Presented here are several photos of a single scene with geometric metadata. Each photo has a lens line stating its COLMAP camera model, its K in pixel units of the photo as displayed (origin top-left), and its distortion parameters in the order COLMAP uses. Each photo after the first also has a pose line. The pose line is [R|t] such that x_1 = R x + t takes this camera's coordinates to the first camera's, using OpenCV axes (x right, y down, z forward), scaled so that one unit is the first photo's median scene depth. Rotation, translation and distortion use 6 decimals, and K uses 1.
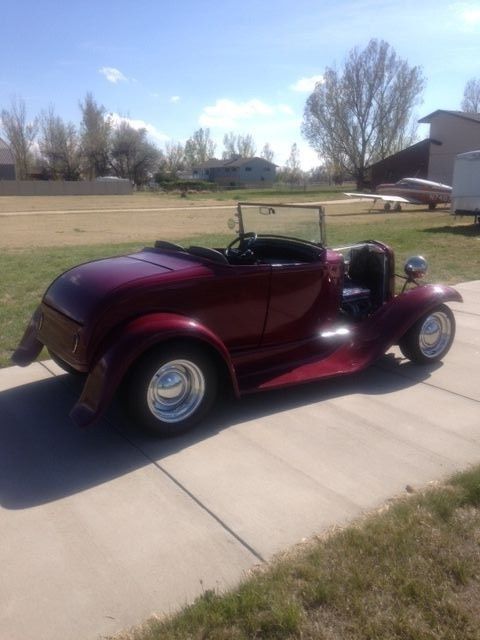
lens RADIAL K [[619.5, 0, 240.0], [0, 619.5, 320.0], [0, 0, 1]] dist [-0.017316, -0.027430]
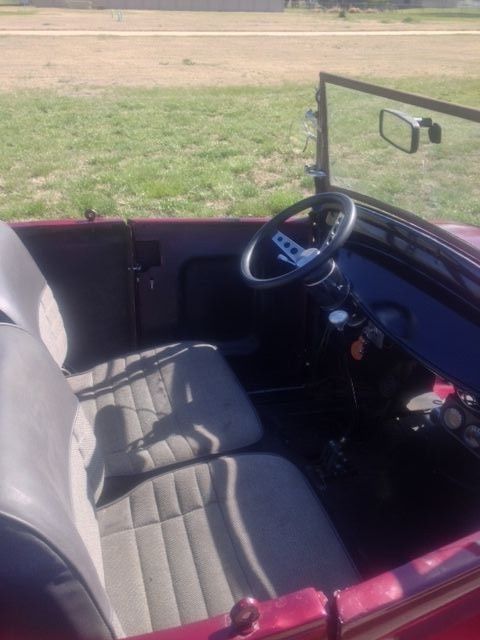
lens RADIAL K [[619.5, 0, 240.0], [0, 619.5, 320.0], [0, 0, 1]] dist [-0.017316, -0.027430]
pose [[0.968229, 0.127221, -0.215283, 0.005446], [-0.066516, 0.960924, 0.268702, -0.021887], [0.241055, -0.245845, 0.938857, 0.098653]]
